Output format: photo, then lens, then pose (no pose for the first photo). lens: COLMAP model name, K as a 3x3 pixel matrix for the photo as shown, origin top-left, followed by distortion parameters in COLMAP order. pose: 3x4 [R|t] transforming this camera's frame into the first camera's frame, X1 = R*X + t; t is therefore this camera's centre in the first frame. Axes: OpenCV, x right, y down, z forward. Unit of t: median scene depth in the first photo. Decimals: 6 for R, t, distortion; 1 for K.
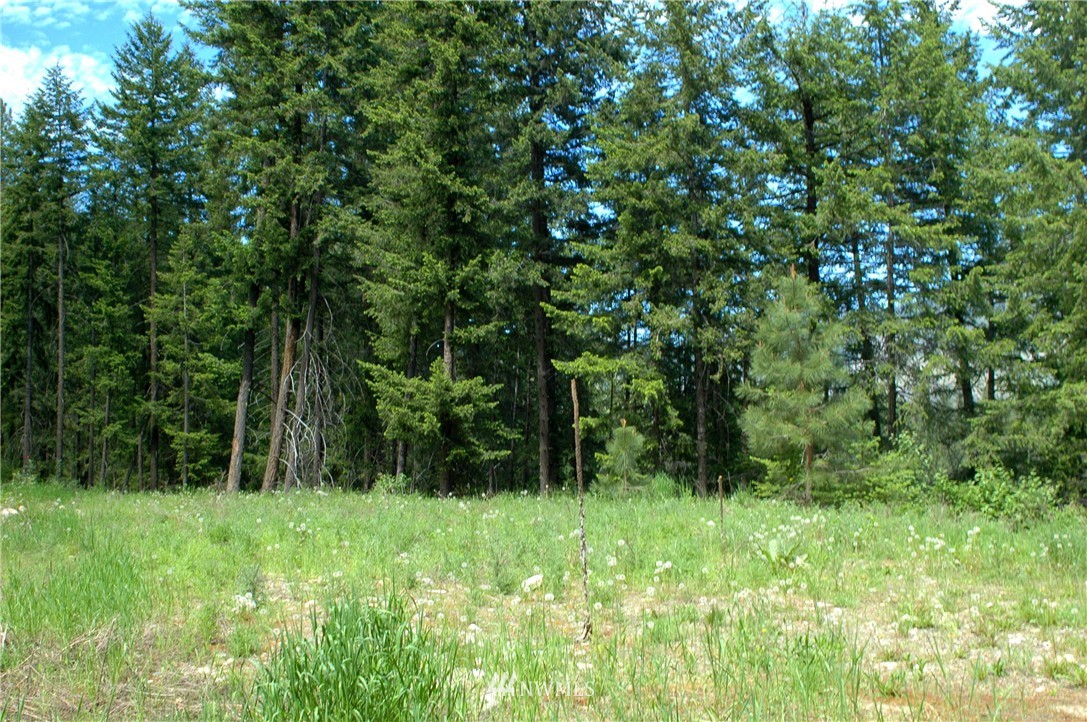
lens RADIAL K [[1310.2, 0, 545.8], [0, 1310.2, 361.9], [0, 0, 1]] dist [-0.068500, 0.000000]
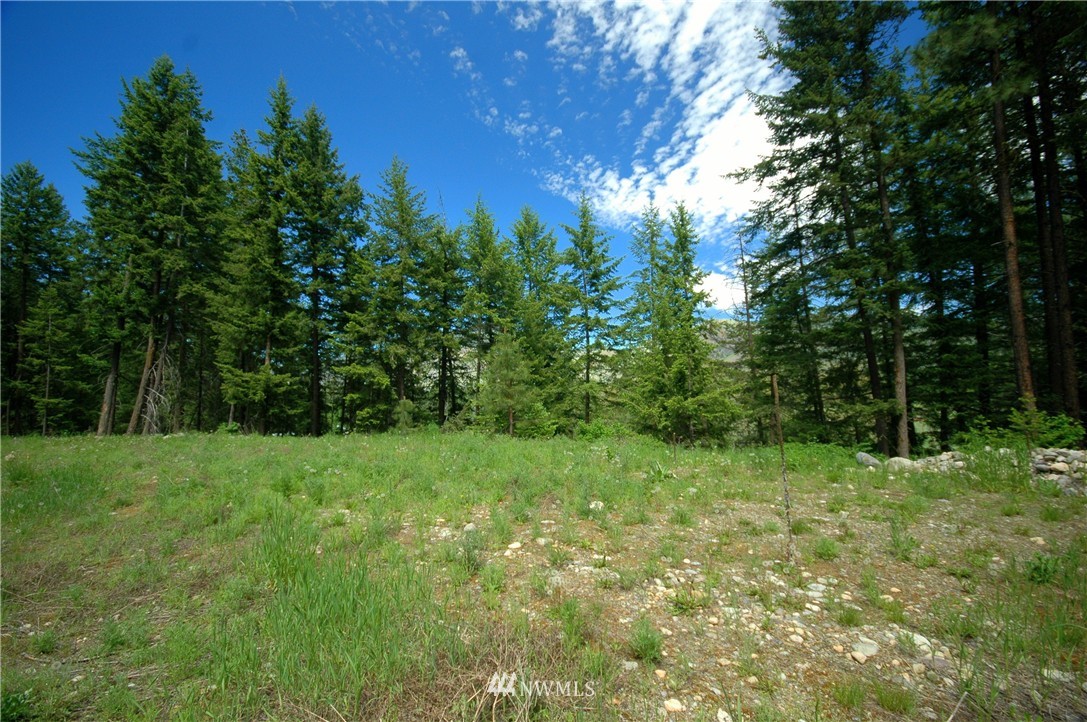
lens RADIAL K [[479.3, 0, 543.7], [0, 479.3, 364.1], [0, 0, 1]] dist [0.015615, -0.010226]
pose [[0.844875, 0.043487, 0.533194, -0.056646], [-0.033604, 0.999036, -0.028233, 0.002546], [-0.533908, 0.005936, 0.845522, 0.083838]]
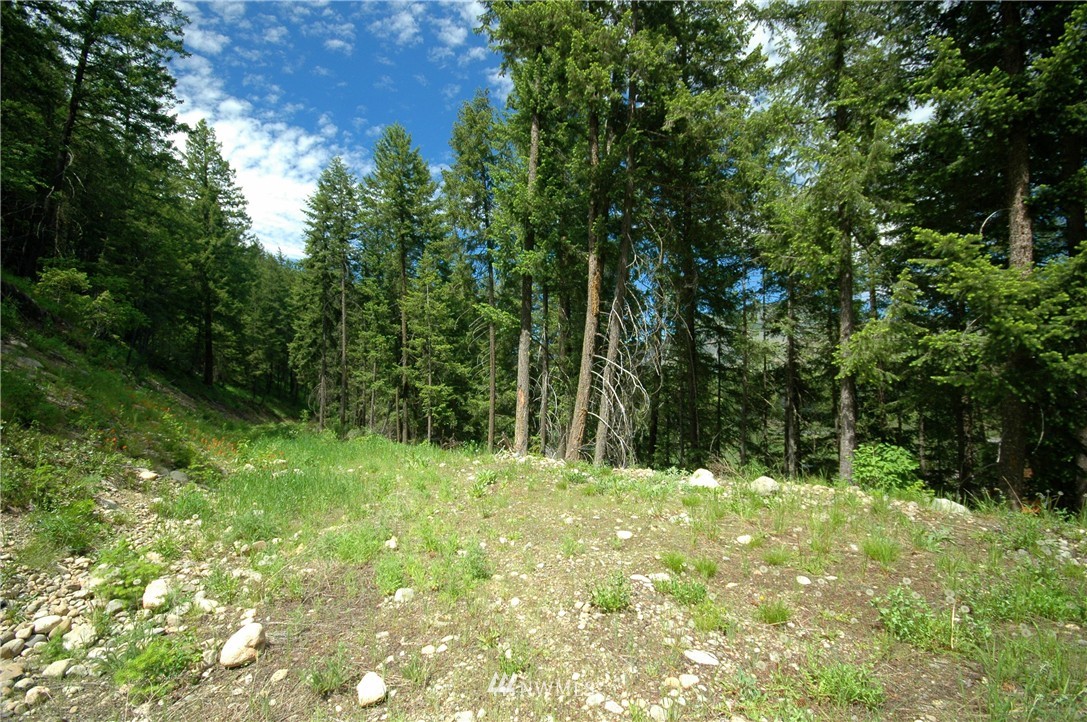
lens RADIAL K [[479.3, 0, 541.1], [0, 479.3, 370.8], [0, 0, 1]] dist [0.015615, -0.010226]
pose [[0.999854, -0.006466, 0.015844, -0.160312], [0.006125, 0.999751, 0.021450, 0.026467], [-0.015979, -0.021349, 0.999644, 0.459108]]
